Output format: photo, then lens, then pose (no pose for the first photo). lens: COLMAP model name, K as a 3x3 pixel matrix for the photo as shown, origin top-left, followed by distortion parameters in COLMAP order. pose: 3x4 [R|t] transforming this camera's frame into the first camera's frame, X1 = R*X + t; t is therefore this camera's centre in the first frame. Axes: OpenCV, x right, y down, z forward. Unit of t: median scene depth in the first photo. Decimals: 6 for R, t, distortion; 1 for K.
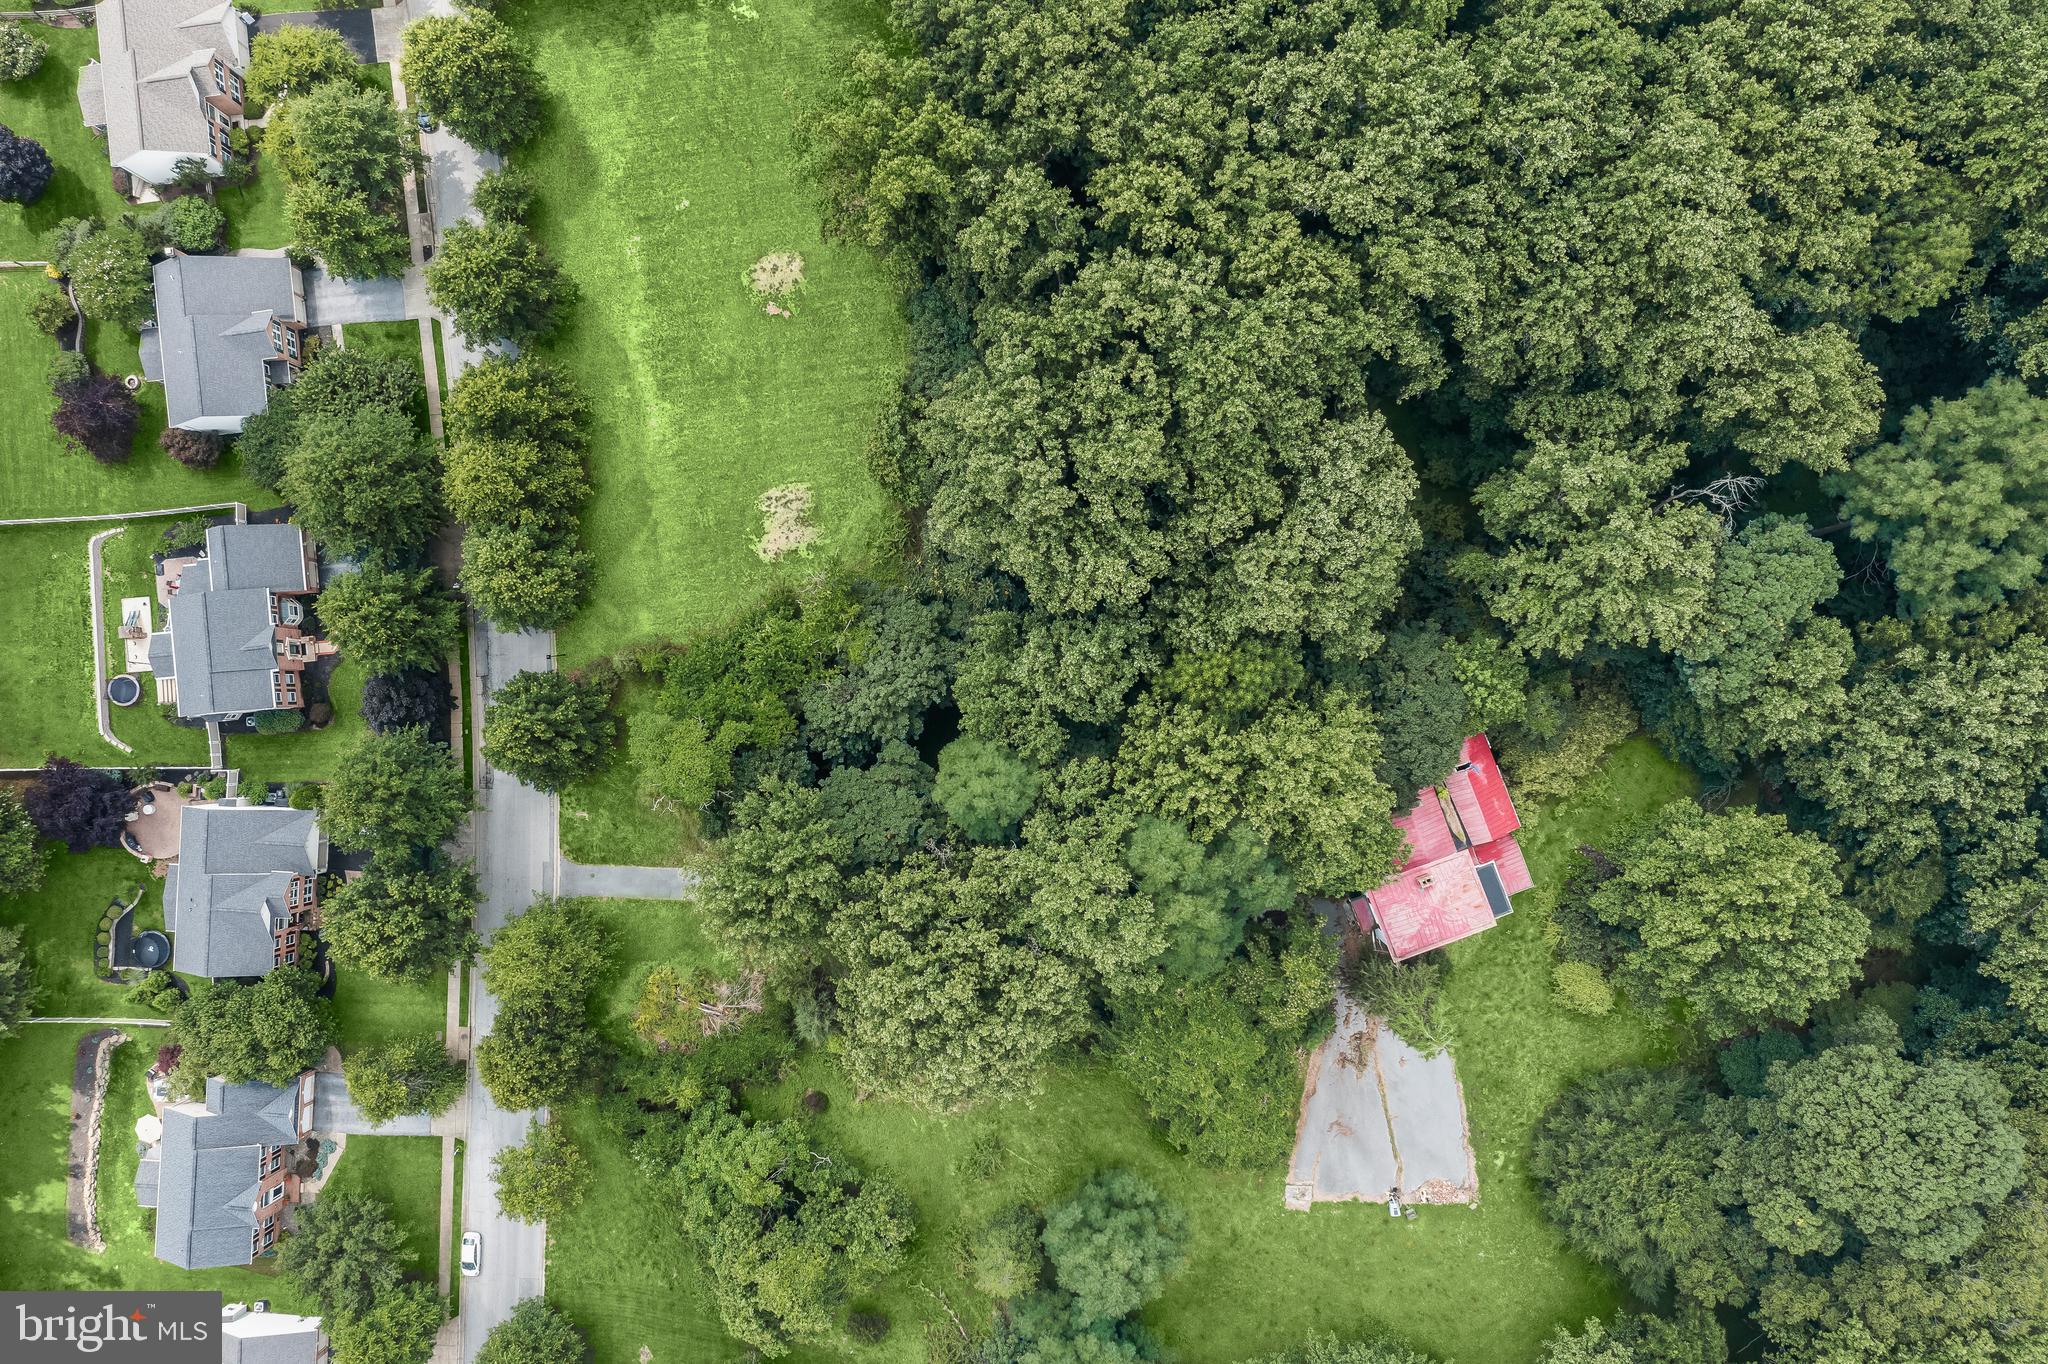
lens RADIAL K [[1643.0, 0, 1019.7], [0, 1643.0, 680.5], [0, 0, 1]] dist [-0.012210, -0.005090]
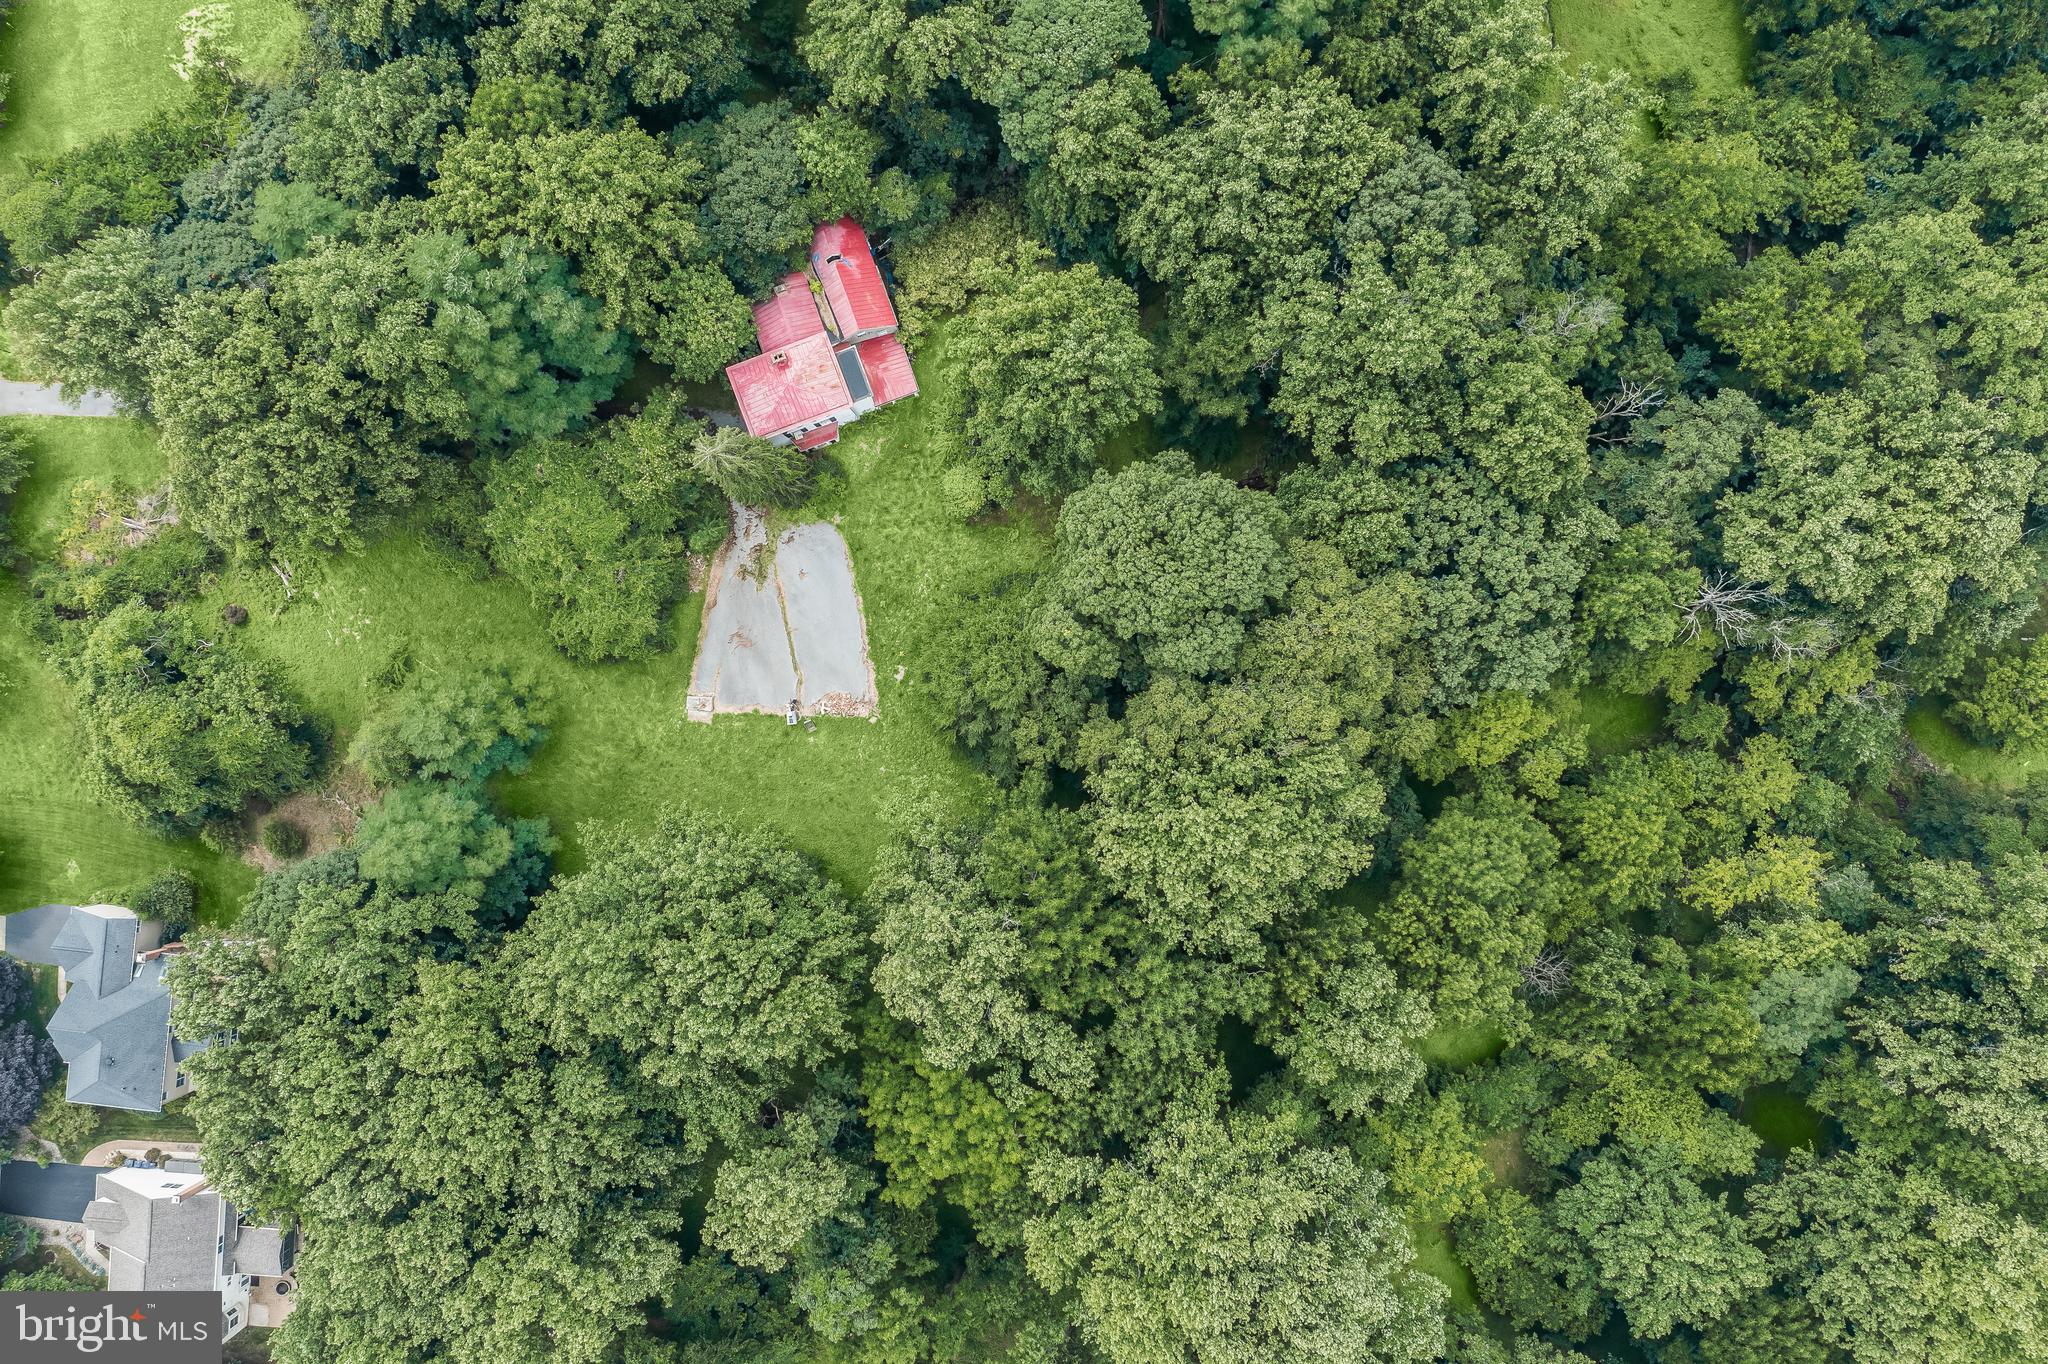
lens RADIAL K [[1664.7, 0, 1024.0], [0, 1664.7, 682.0], [0, 0, 1]] dist [-0.019769, 0.006871]
pose [[0.999952, 0.009748, -0.000687, 0.382454], [-0.009749, 0.999951, -0.001401, 0.307589], [0.000673, 0.001408, 0.999999, -0.028957]]
